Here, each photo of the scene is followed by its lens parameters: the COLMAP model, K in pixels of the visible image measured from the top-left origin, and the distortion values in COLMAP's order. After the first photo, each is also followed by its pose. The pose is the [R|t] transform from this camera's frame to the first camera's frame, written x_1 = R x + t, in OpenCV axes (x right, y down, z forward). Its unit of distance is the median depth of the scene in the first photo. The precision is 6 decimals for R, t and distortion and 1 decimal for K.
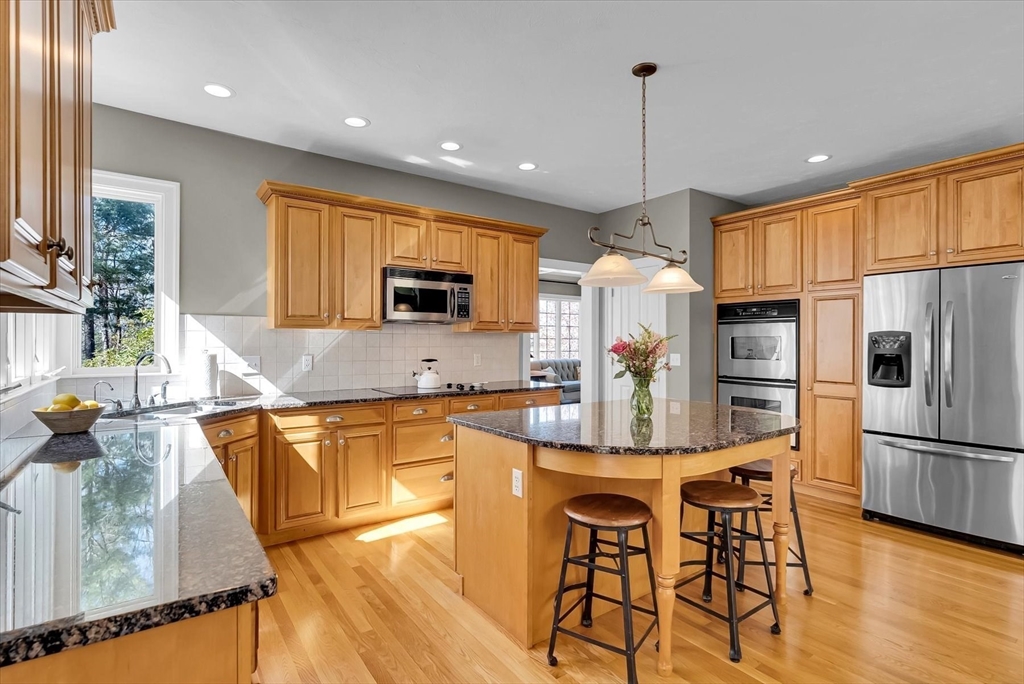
lens RADIAL K [[486.4, 0, 515.5], [0, 486.4, 339.8], [0, 0, 1]] dist [-0.001733, -0.001566]
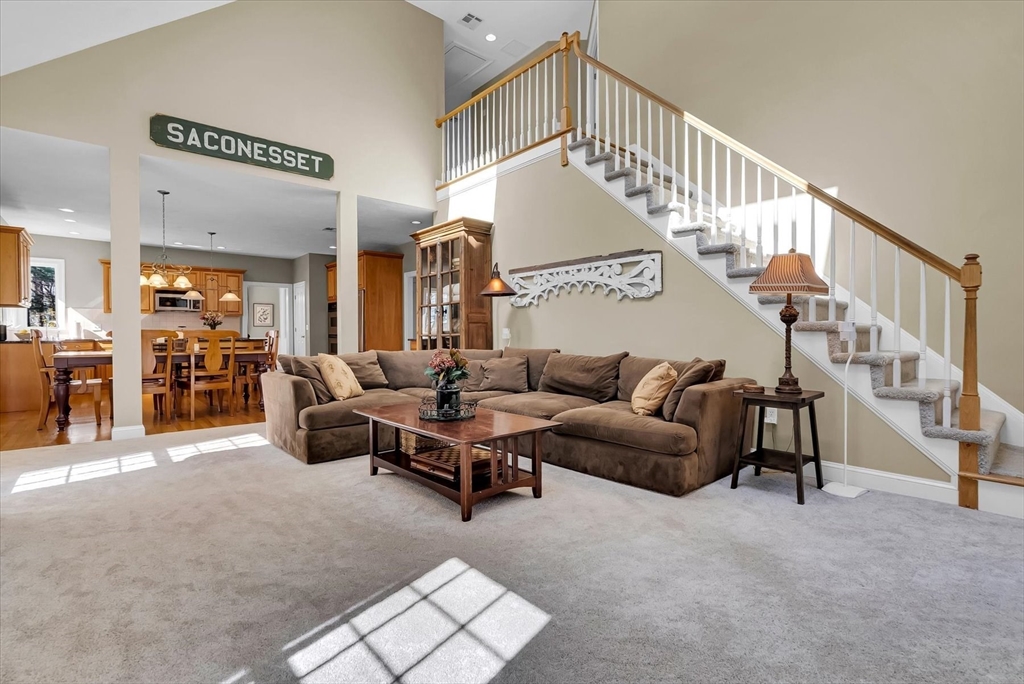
lens RADIAL K [[486.4, 0, 506.0], [0, 486.4, 342.2], [0, 0, 1]] dist [-0.001733, -0.001566]
pose [[0.998150, -0.004333, 0.060648, 1.231629], [0.002873, 0.999704, 0.024140, 0.061699], [-0.060735, -0.023921, 0.997867, -1.437839]]
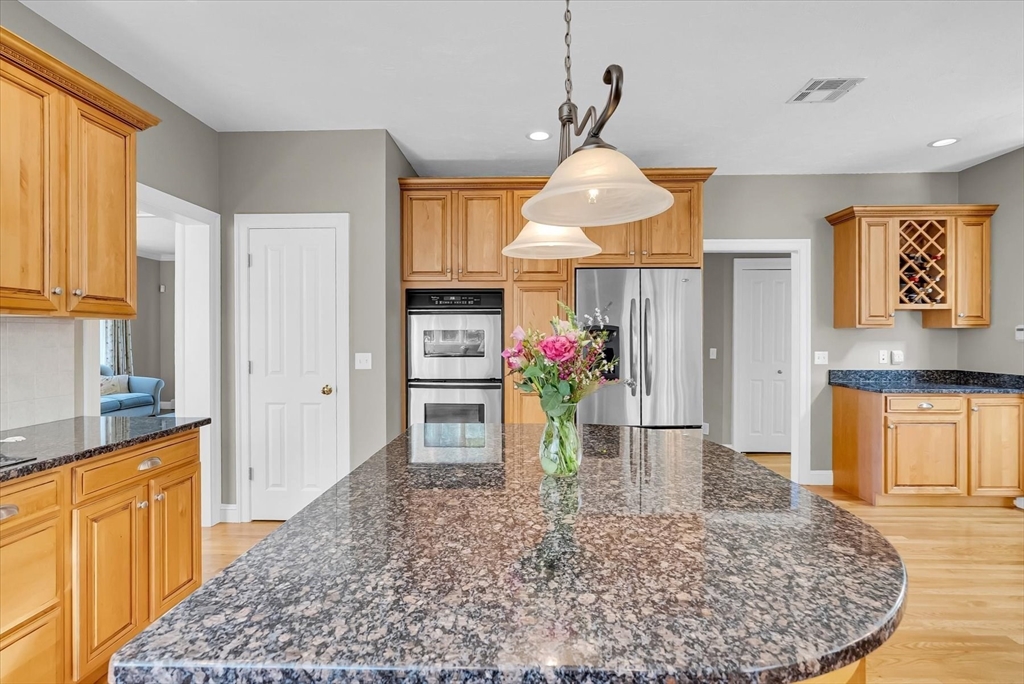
lens RADIAL K [[486.4, 0, 502.4], [0, 486.4, 338.0], [0, 0, 1]] dist [-0.001733, -0.001566]
pose [[0.625867, -0.004750, 0.779915, -0.117431], [-0.002330, 0.999966, 0.007961, 0.000076], [-0.779926, -0.006800, 0.625834, 0.419424]]
